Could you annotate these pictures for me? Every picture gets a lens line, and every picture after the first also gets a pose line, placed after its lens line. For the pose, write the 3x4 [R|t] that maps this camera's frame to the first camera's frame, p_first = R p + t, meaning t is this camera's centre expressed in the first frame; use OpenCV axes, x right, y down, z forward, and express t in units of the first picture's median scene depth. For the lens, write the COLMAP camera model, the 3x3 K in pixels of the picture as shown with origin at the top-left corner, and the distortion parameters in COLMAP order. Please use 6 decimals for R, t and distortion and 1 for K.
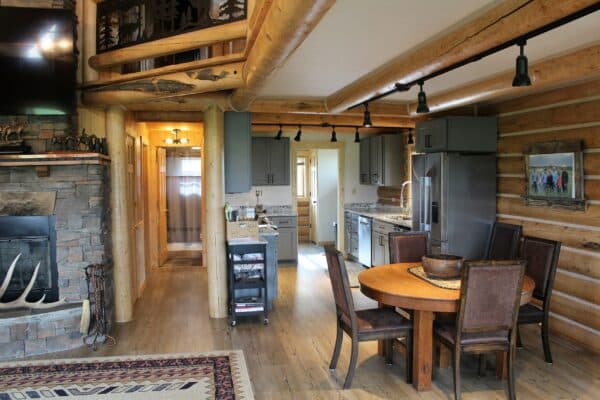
lens RADIAL K [[512.7, 0, 300.0], [0, 512.7, 200.0], [0, 0, 1]] dist [-0.175677, 0.161454]
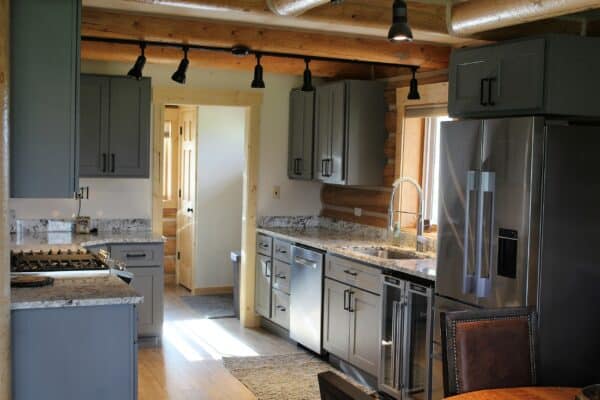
lens RADIAL K [[825.5, 0, 300.0], [0, 825.5, 200.0], [0, 0, 1]] dist [-0.012251, -0.001160]
pose [[0.980197, 0.022086, 0.196787, -0.033673], [-0.022619, 0.999744, 0.000462, -0.011655], [-0.196727, -0.004904, 0.980446, 0.215835]]
